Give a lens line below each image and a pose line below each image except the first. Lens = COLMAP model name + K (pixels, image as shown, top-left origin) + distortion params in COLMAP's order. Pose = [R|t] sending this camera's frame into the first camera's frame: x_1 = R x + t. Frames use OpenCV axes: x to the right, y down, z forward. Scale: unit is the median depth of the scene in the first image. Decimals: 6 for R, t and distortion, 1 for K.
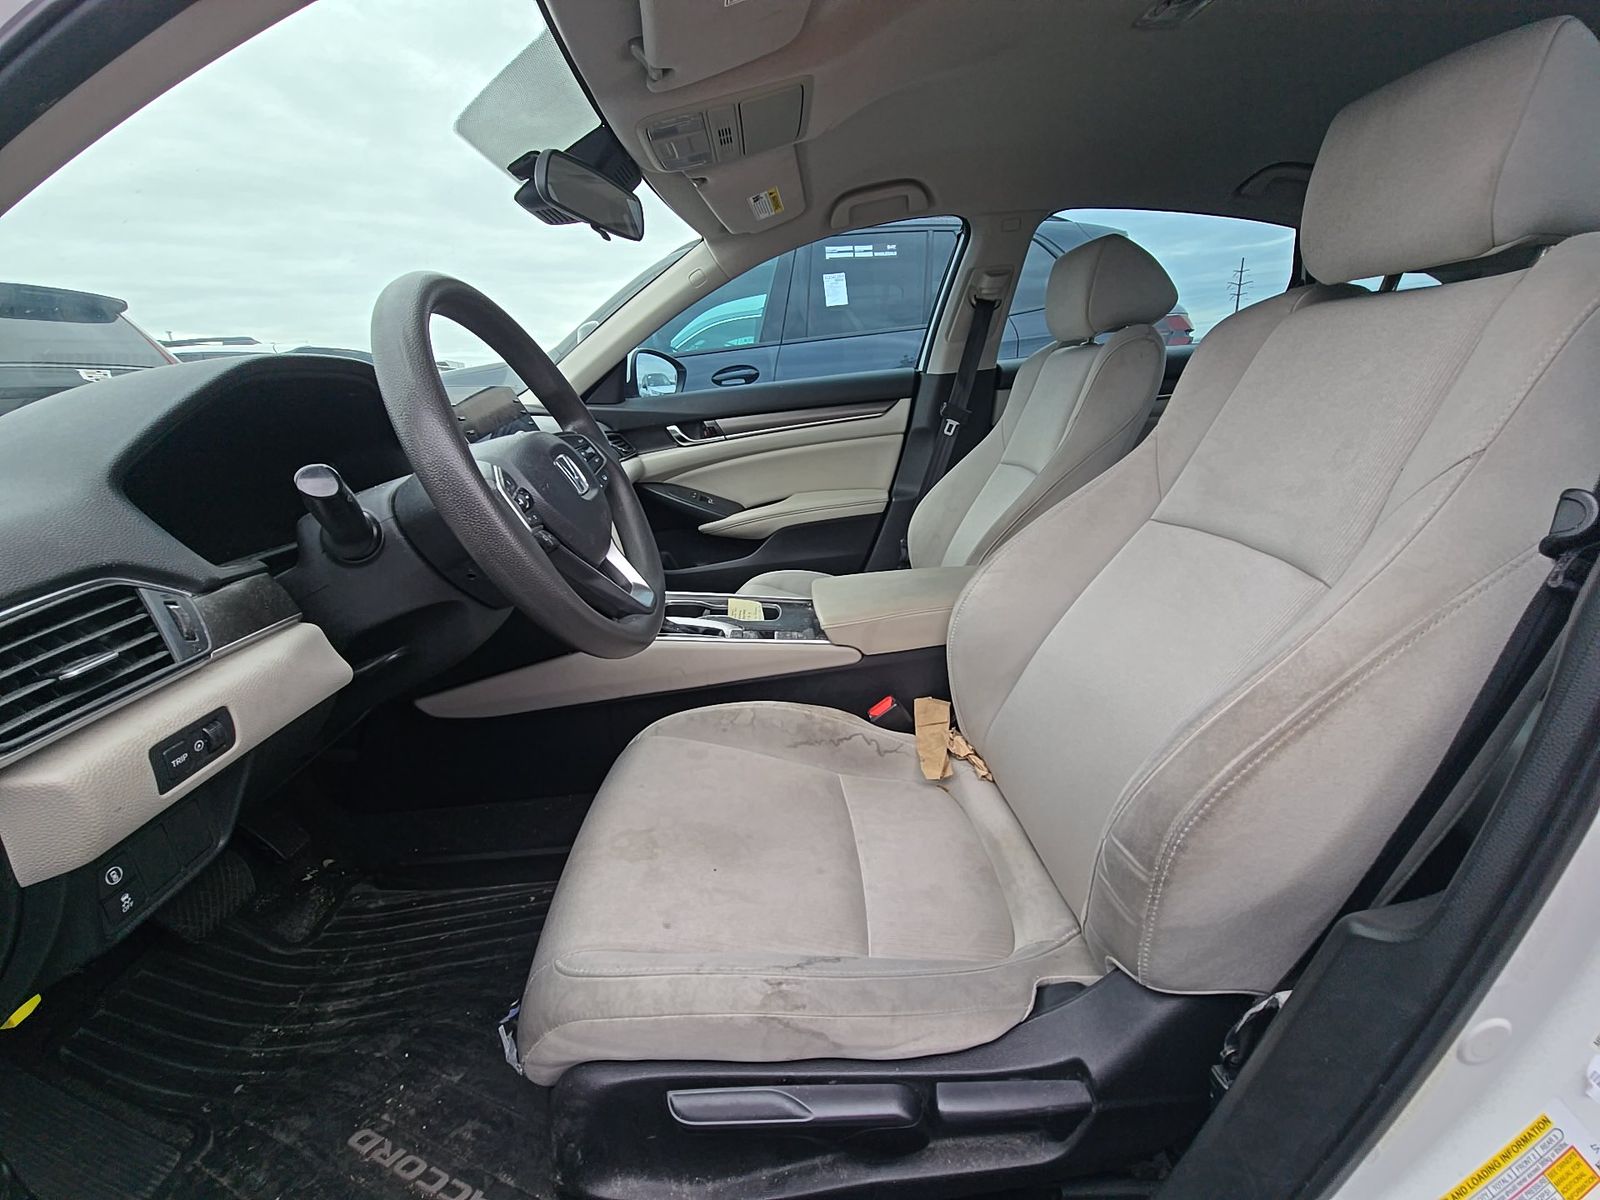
lens RADIAL K [[650.4, 0, 793.8], [0, 650.4, 595.2], [0, 0, 1]] dist [0.008523, 0.000102]
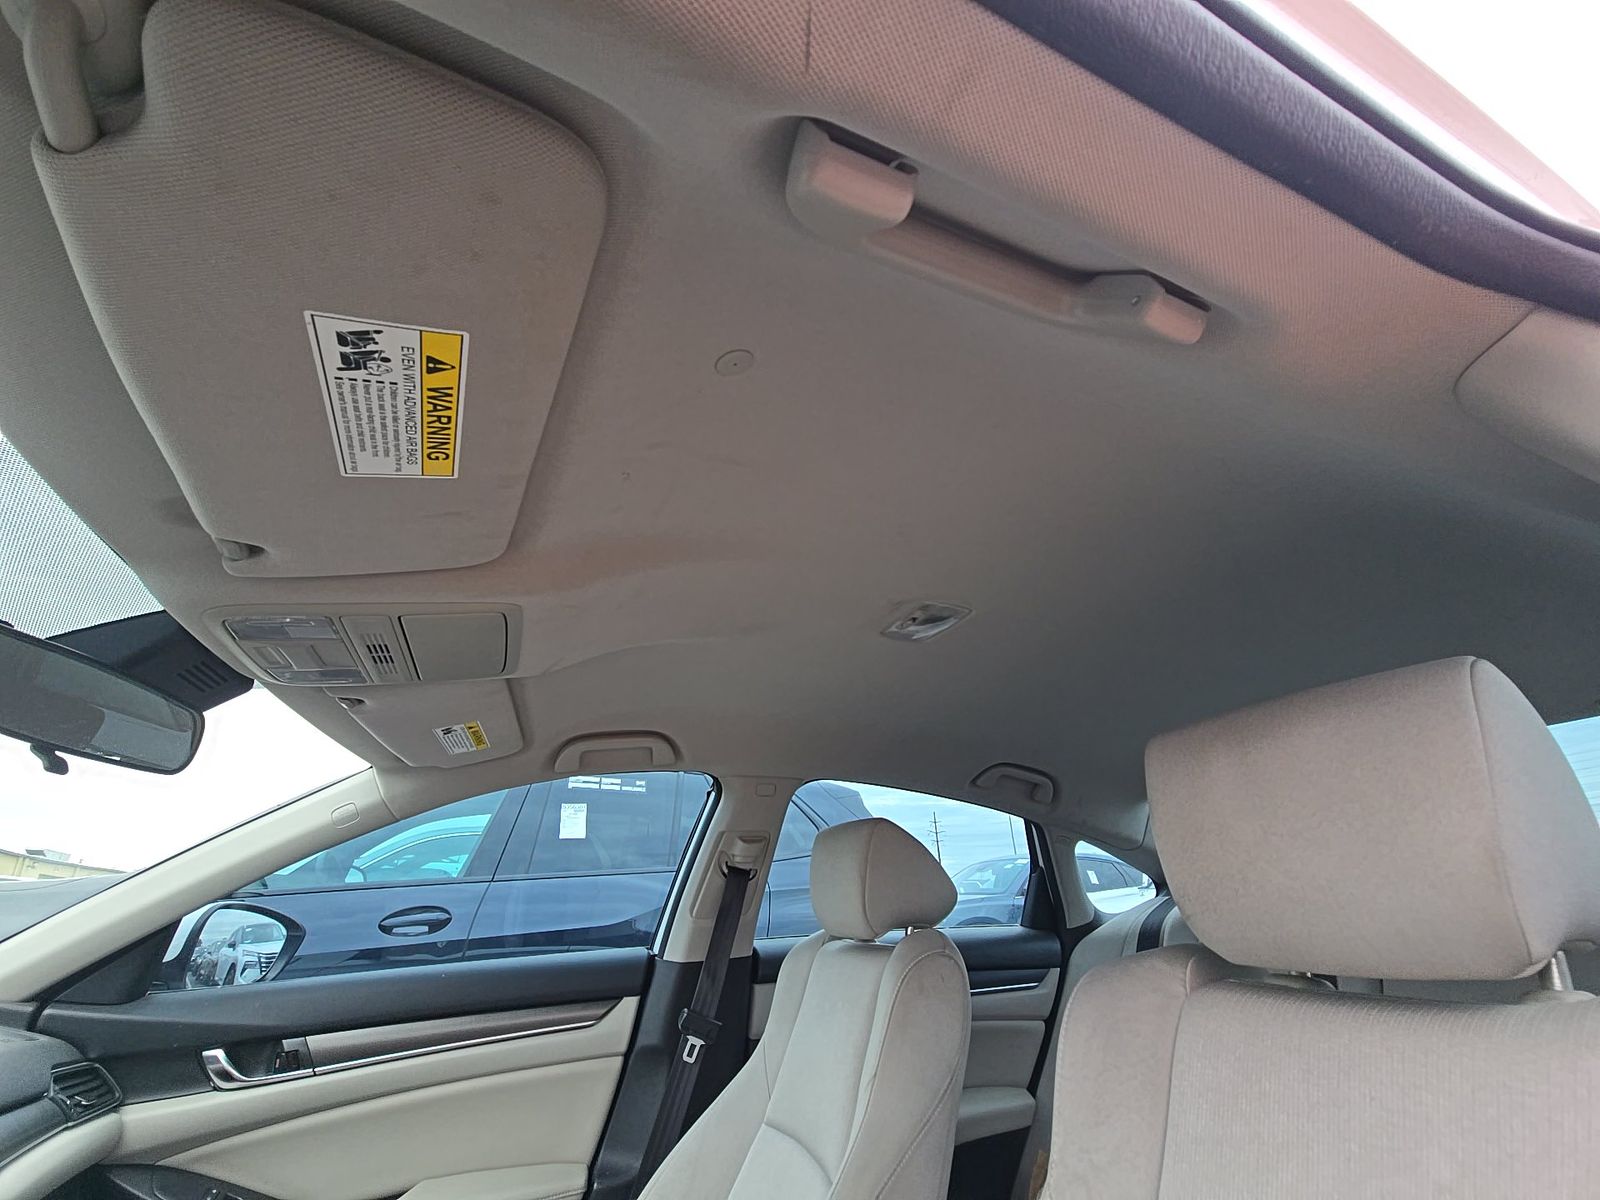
lens RADIAL K [[644.1, 0, 798.4], [0, 644.1, 601.9], [0, 0, 1]] dist [0.009868, -0.012131]
pose [[0.933198, 0.185991, 0.307488, 0.047455], [0.075000, 0.736005, -0.672809, -0.137652], [-0.351449, 0.650926, 0.672889, 0.192073]]
